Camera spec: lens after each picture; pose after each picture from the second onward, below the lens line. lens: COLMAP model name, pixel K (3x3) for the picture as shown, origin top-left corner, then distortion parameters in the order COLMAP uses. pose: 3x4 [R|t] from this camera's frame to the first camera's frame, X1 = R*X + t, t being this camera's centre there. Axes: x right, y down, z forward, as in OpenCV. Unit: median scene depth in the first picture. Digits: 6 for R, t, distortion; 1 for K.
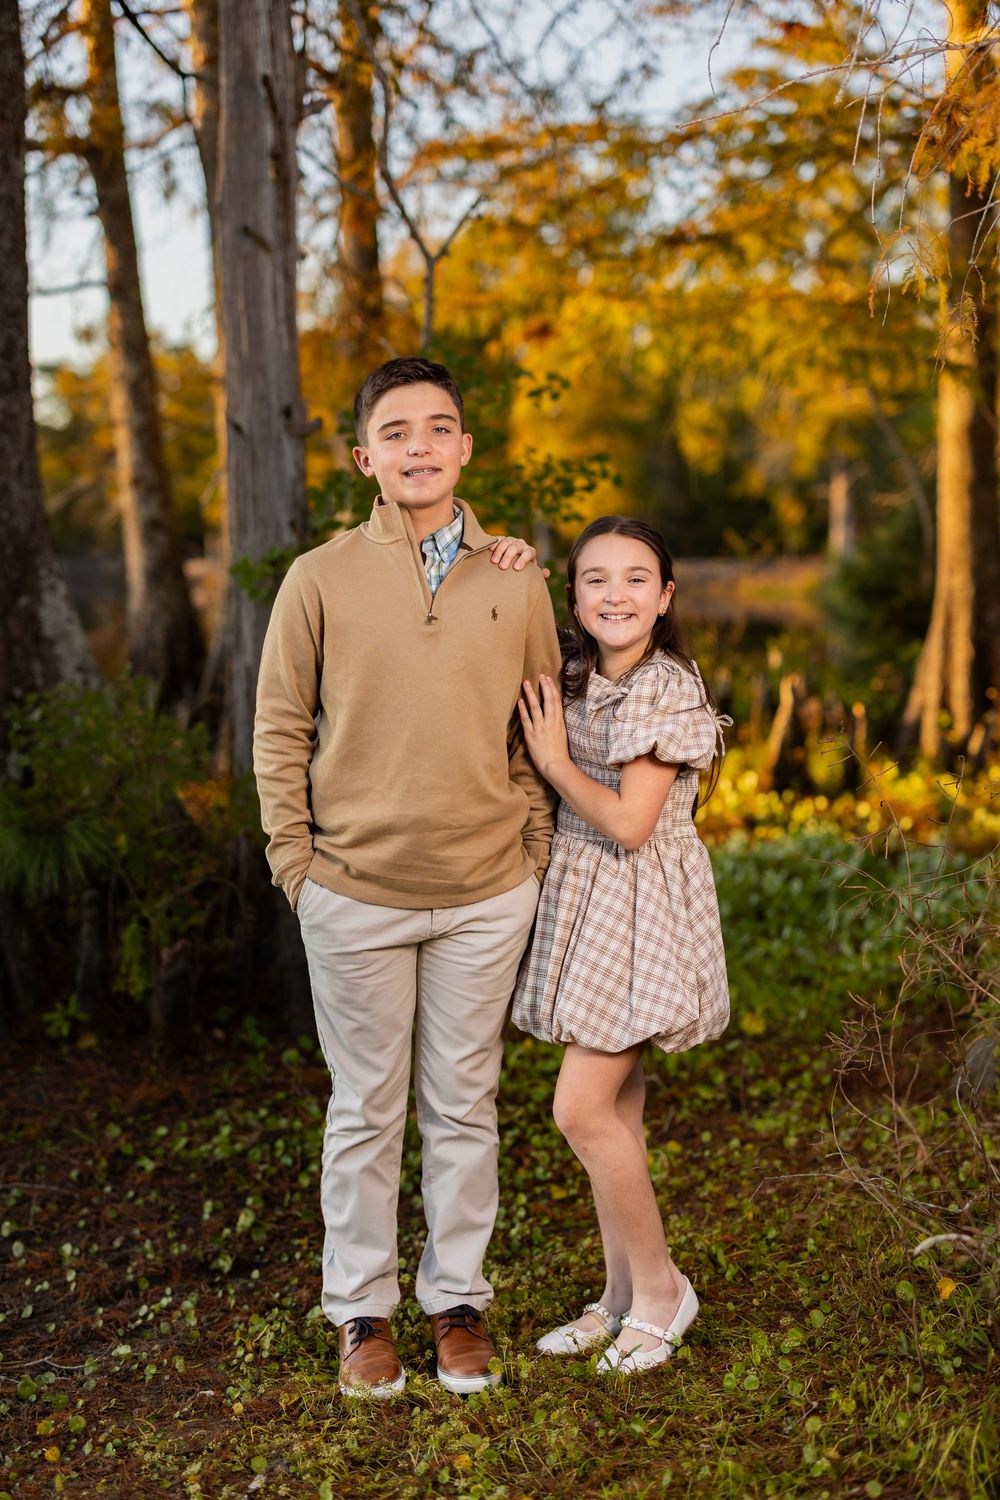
lens RADIAL K [[2332.9, 0, 496.4], [0, 2332.9, 786.0], [0, 0, 1]] dist [0.013537, 0.035979]
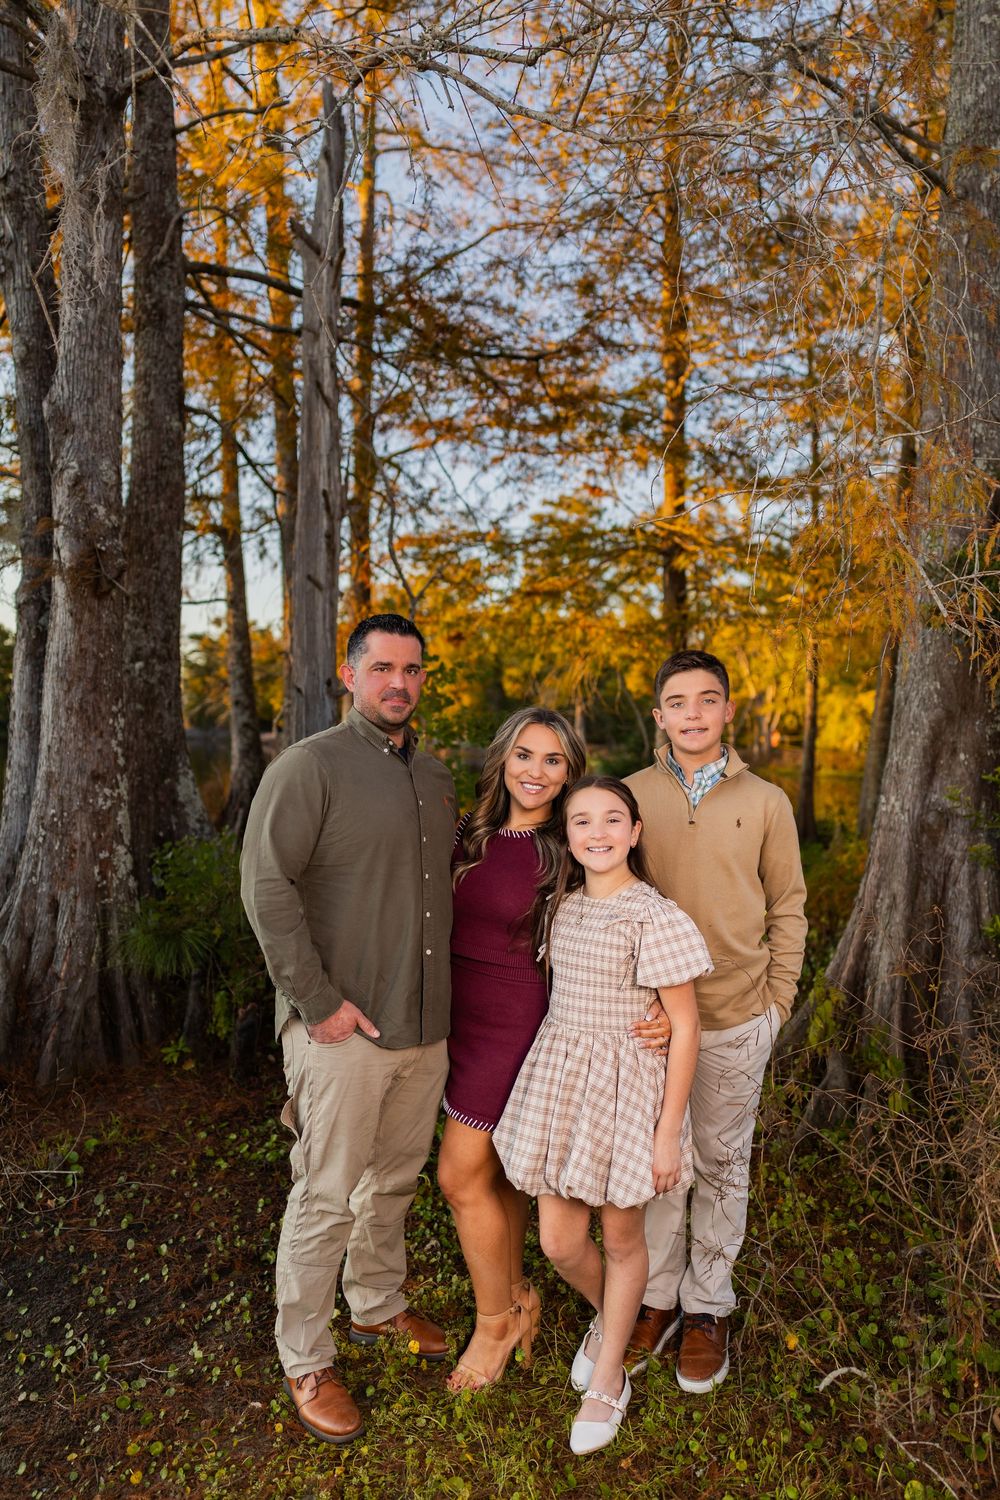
lens RADIAL K [[1051.0, 0, 500.0], [0, 1051.0, 750.0], [0, 0, 1]] dist [-0.000155, -0.007588]
pose [[0.994888, 0.037278, 0.093851, -0.027422], [-0.029970, 0.996494, -0.078112, -0.042499], [-0.096434, 0.074900, 0.992517, 0.176067]]
